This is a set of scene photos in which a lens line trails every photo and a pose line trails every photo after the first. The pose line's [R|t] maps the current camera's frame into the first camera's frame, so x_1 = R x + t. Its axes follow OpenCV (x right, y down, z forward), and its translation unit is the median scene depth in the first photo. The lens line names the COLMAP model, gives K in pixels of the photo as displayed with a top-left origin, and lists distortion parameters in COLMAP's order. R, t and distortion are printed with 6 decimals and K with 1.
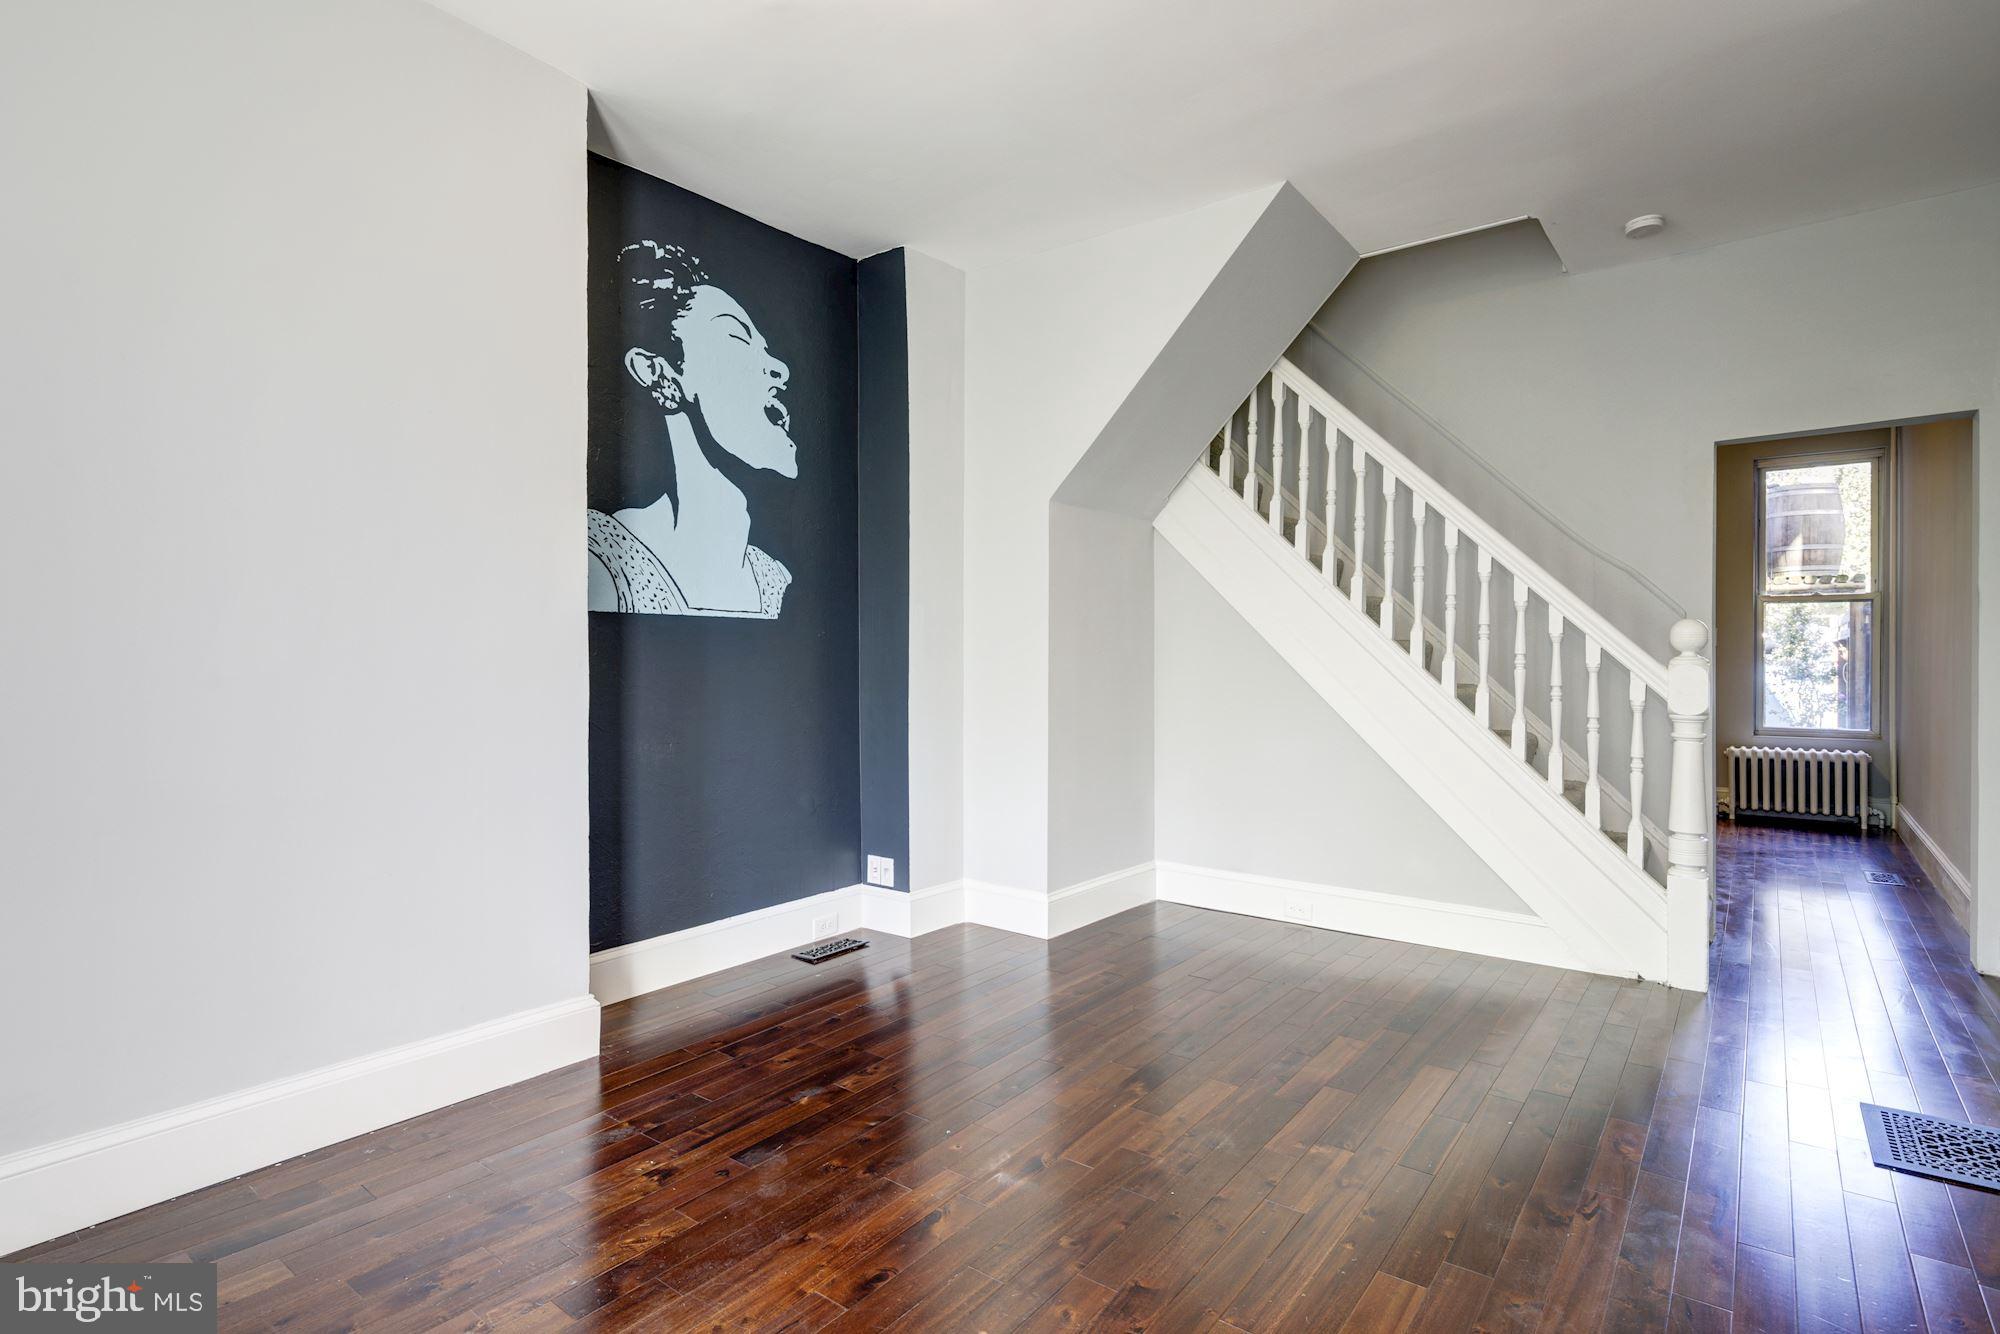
lens RADIAL K [[973.7, 0, 991.9], [0, 973.7, 649.9], [0, 0, 1]] dist [0.002826, -0.000125]
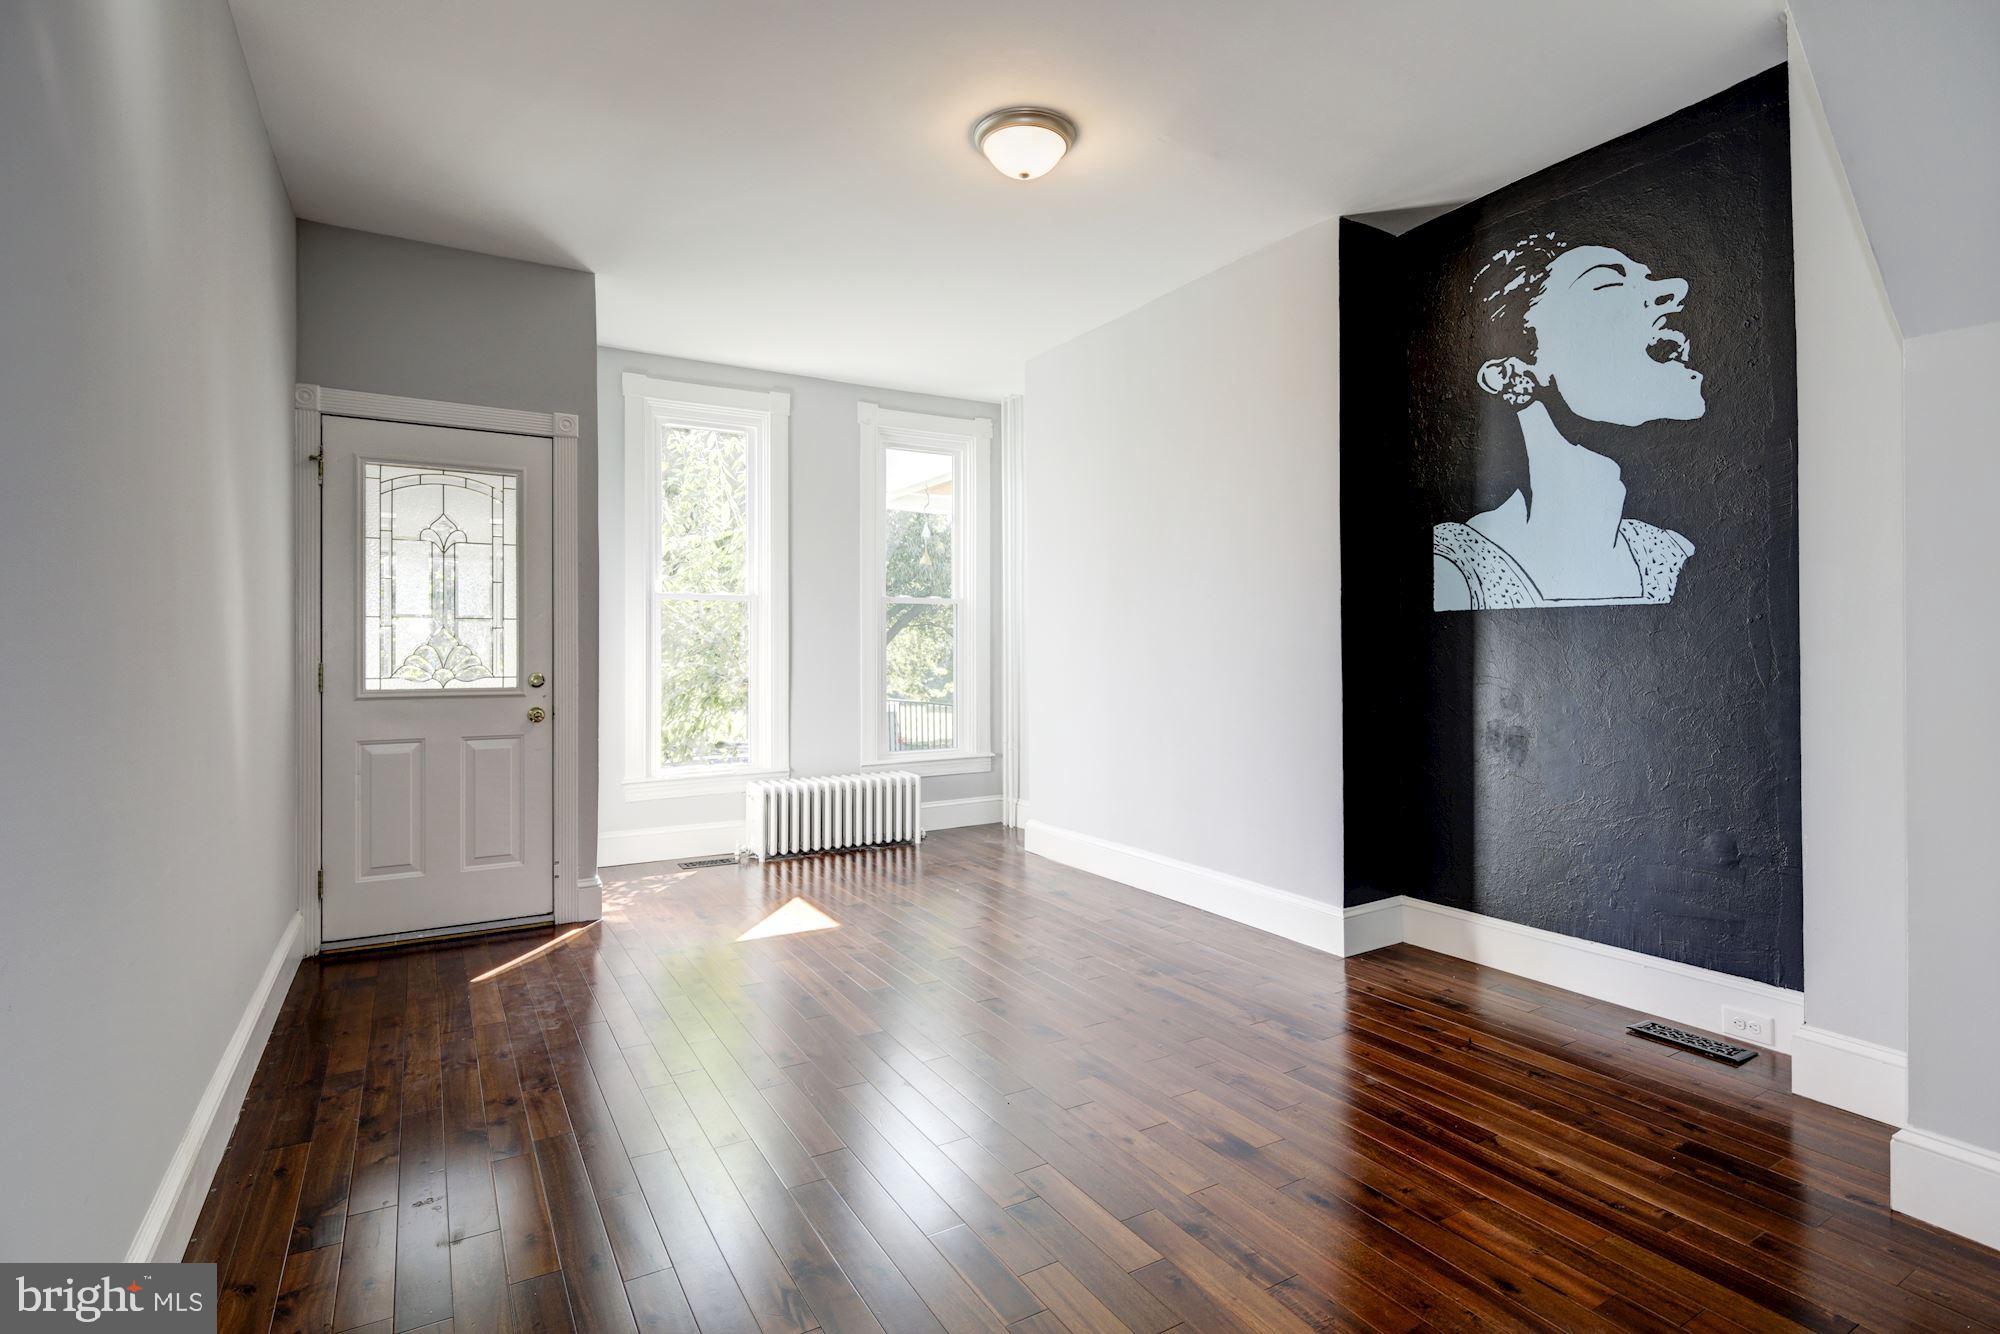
lens RADIAL K [[973.7, 0, 991.9], [0, 973.7, 649.9], [0, 0, 1]] dist [0.002826, -0.000125]
pose [[-0.359776, -0.000757, -0.933038, 0.805541], [0.006485, 0.999973, -0.003312, 0.006555], [0.933016, -0.007243, -0.359762, 0.849724]]
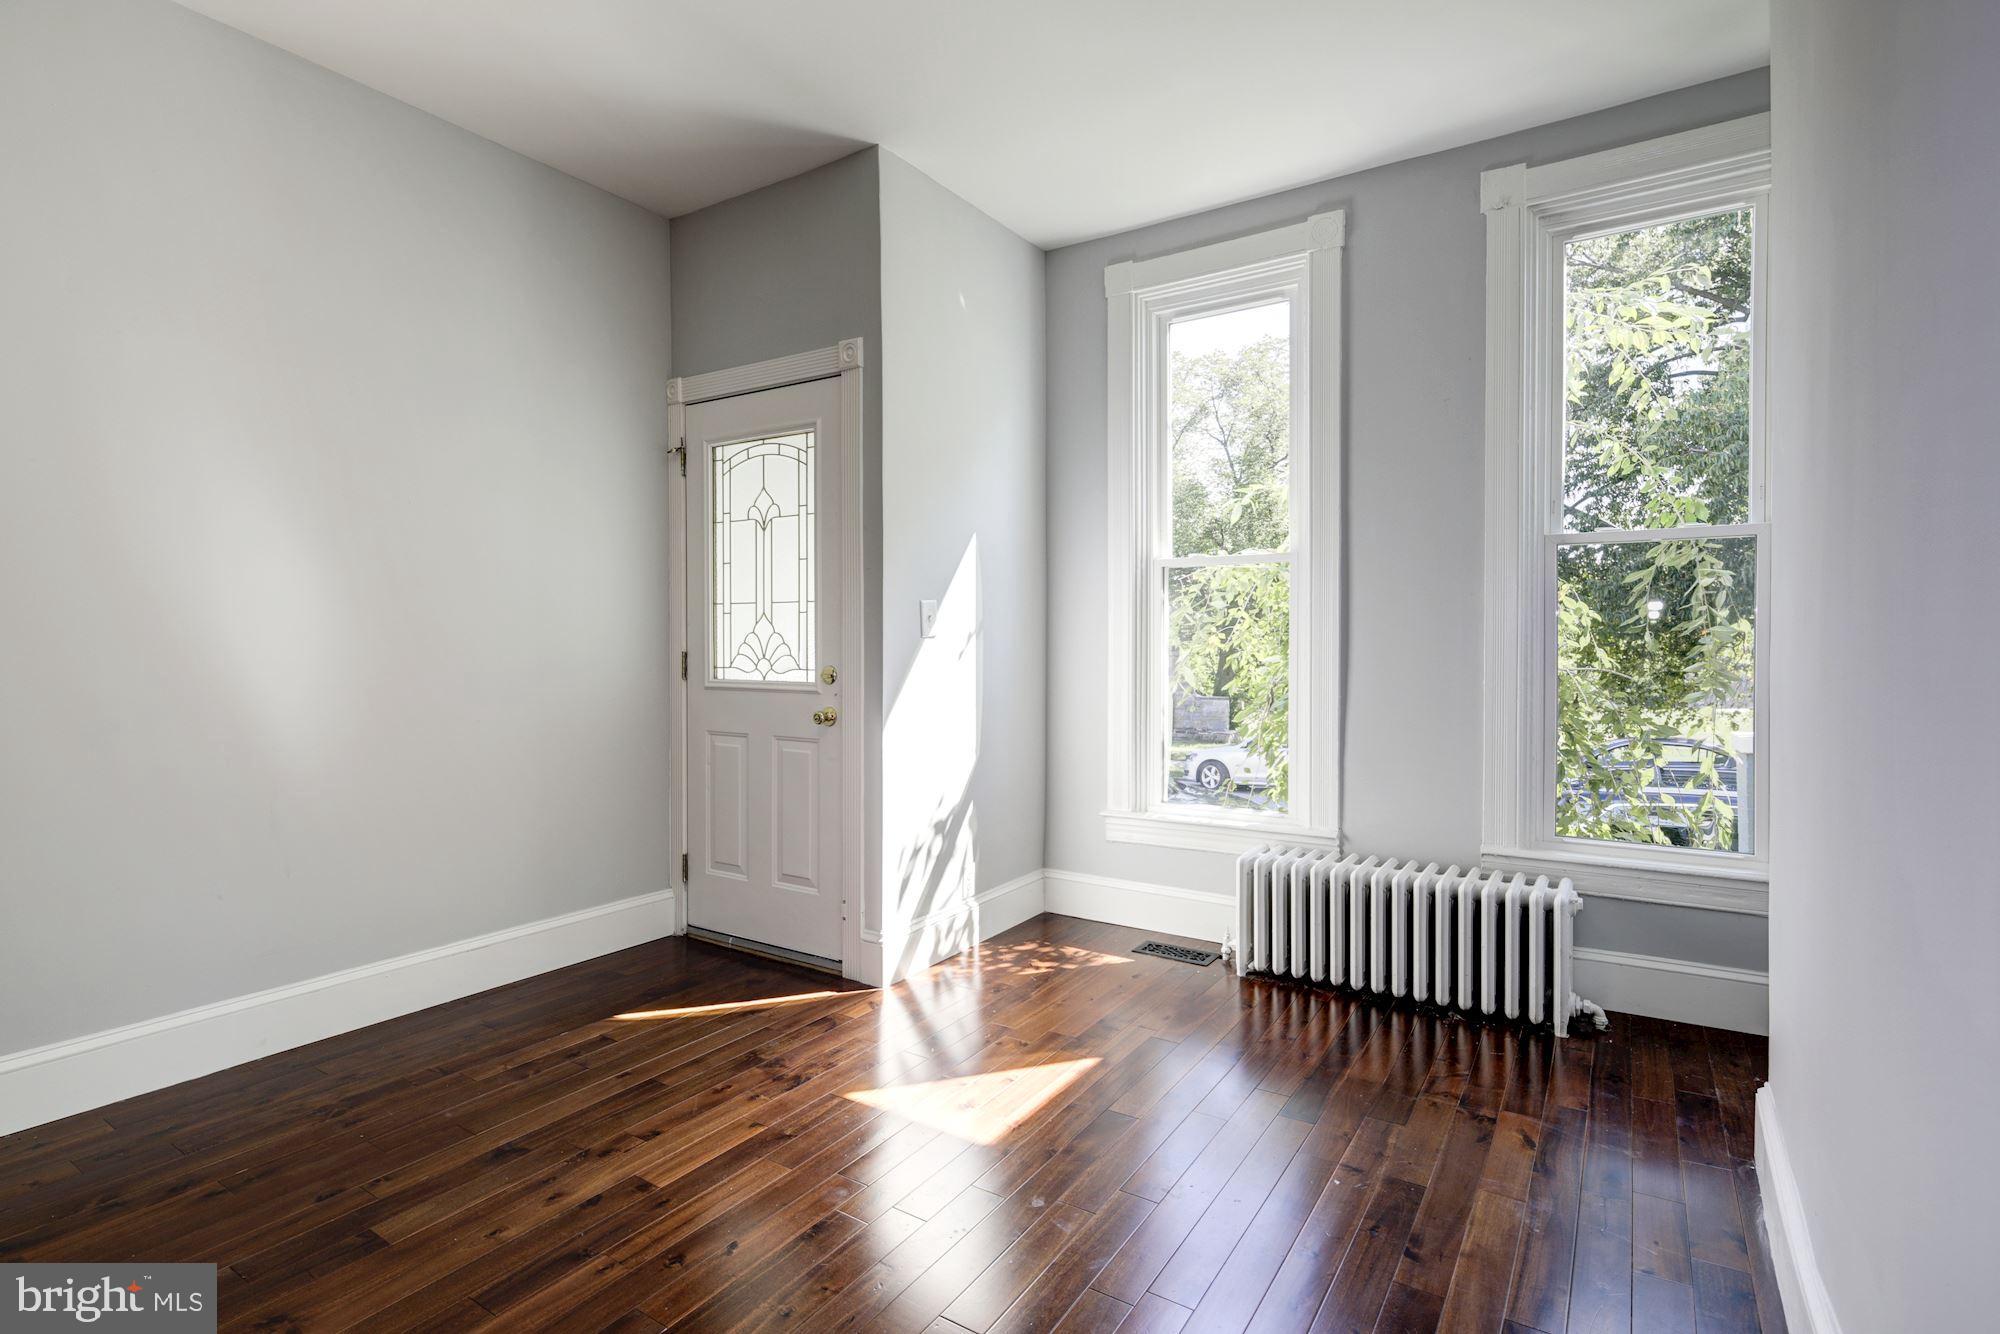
lens RADIAL K [[973.7, 0, 991.9], [0, 973.7, 649.9], [0, 0, 1]] dist [0.002826, -0.000125]
pose [[-0.995662, 0.001574, -0.093030, -0.181045], [0.001037, 0.999983, 0.005815, 0.005324], [0.093038, 0.005694, -0.995646, 0.891121]]
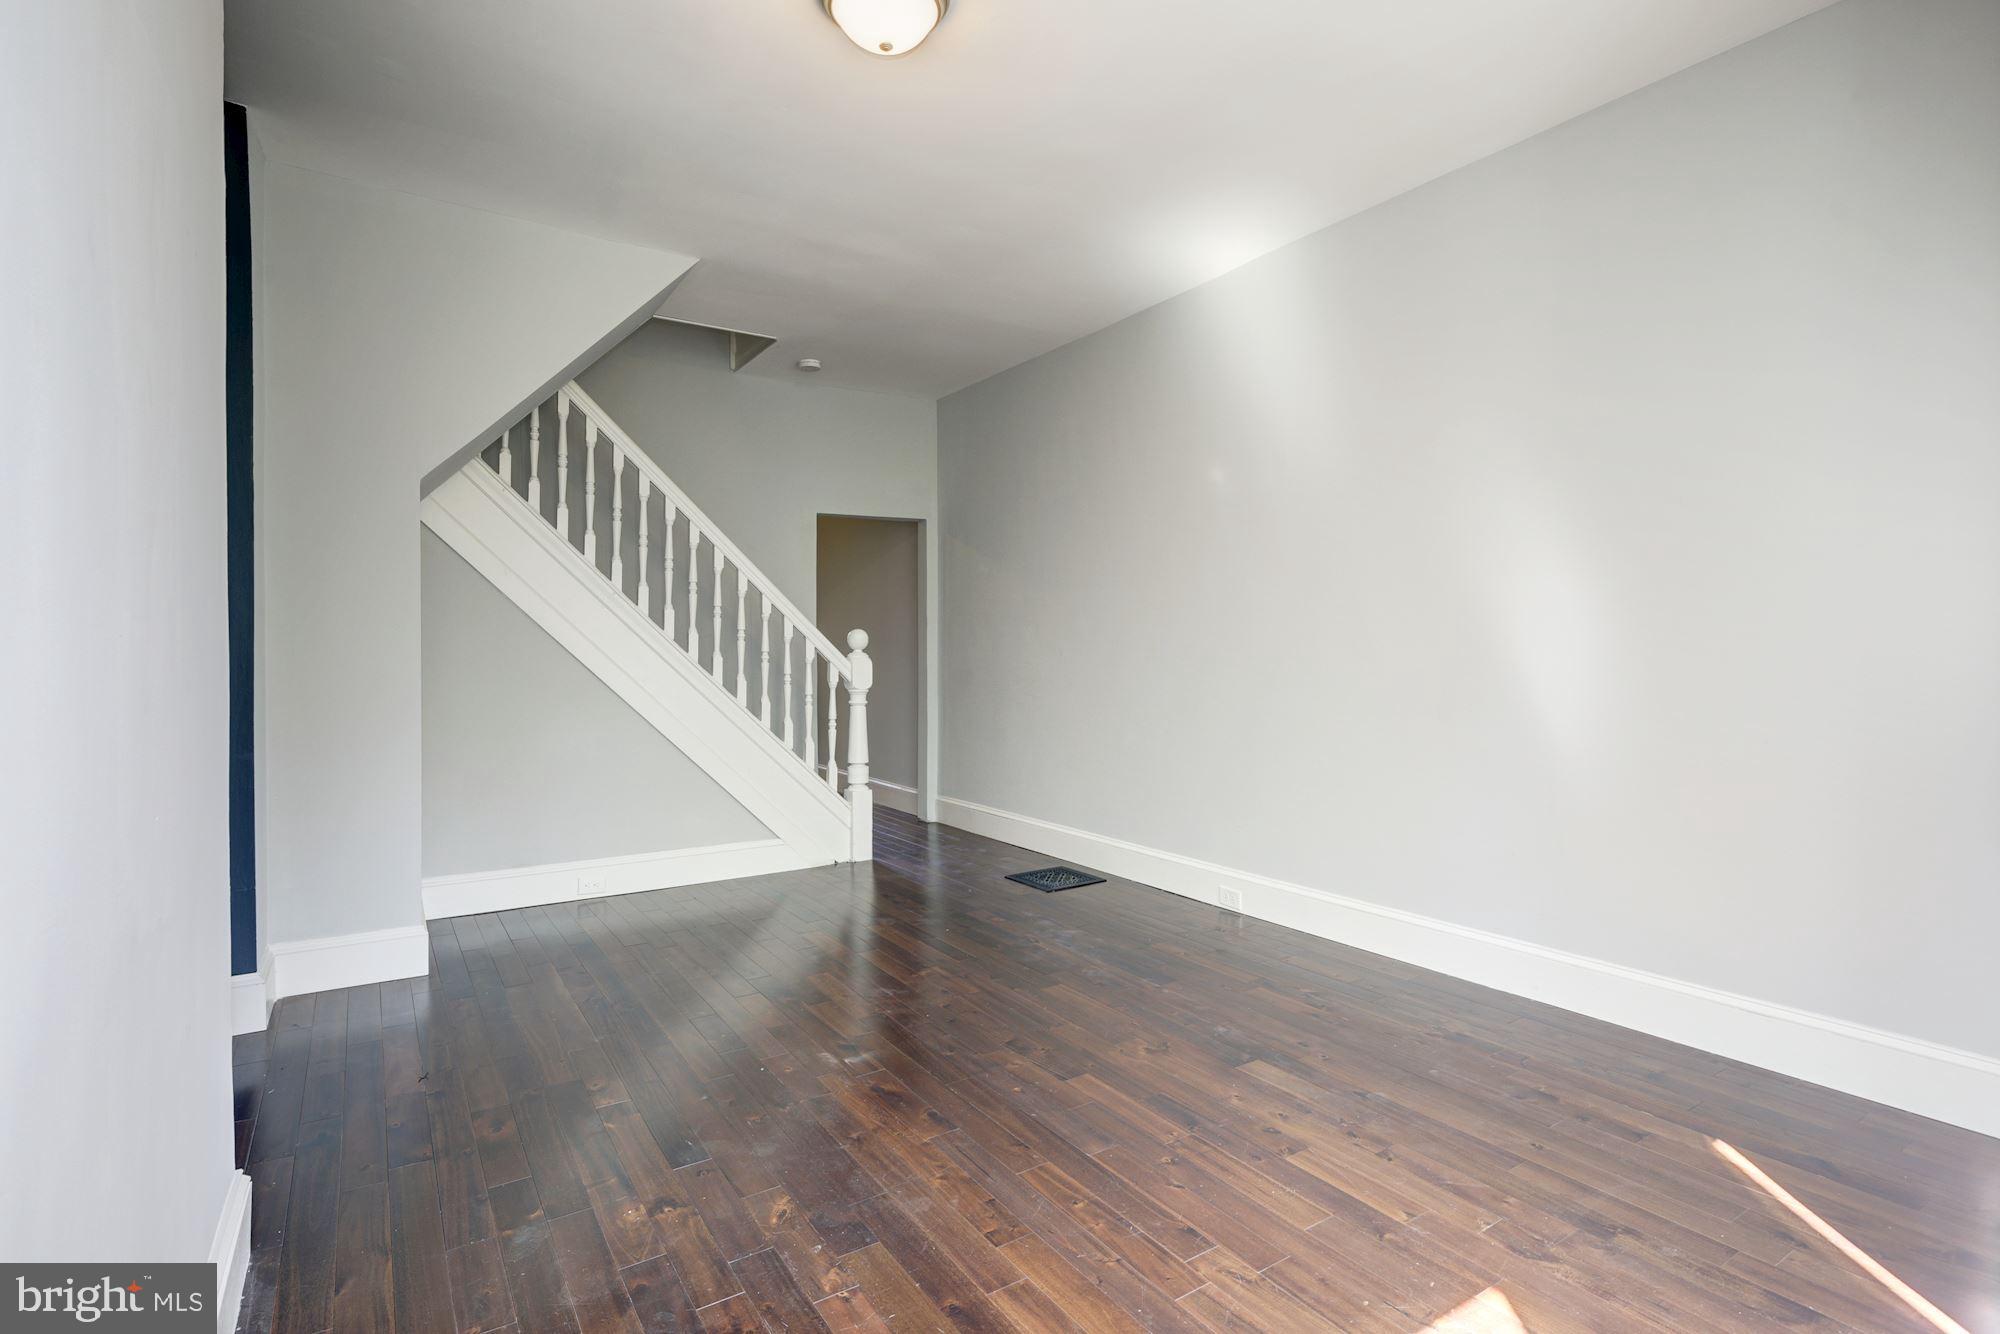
lens RADIAL K [[990.3, 0, 1007.0], [0, 990.3, 664.1], [0, 0, 1]] dist [-0.001811, -0.000984]
pose [[0.315139, -0.014514, 0.948934, -0.707071], [0.004073, 0.999895, 0.013940, 0.003194], [-0.949037, -0.000528, 0.315165, 0.243965]]
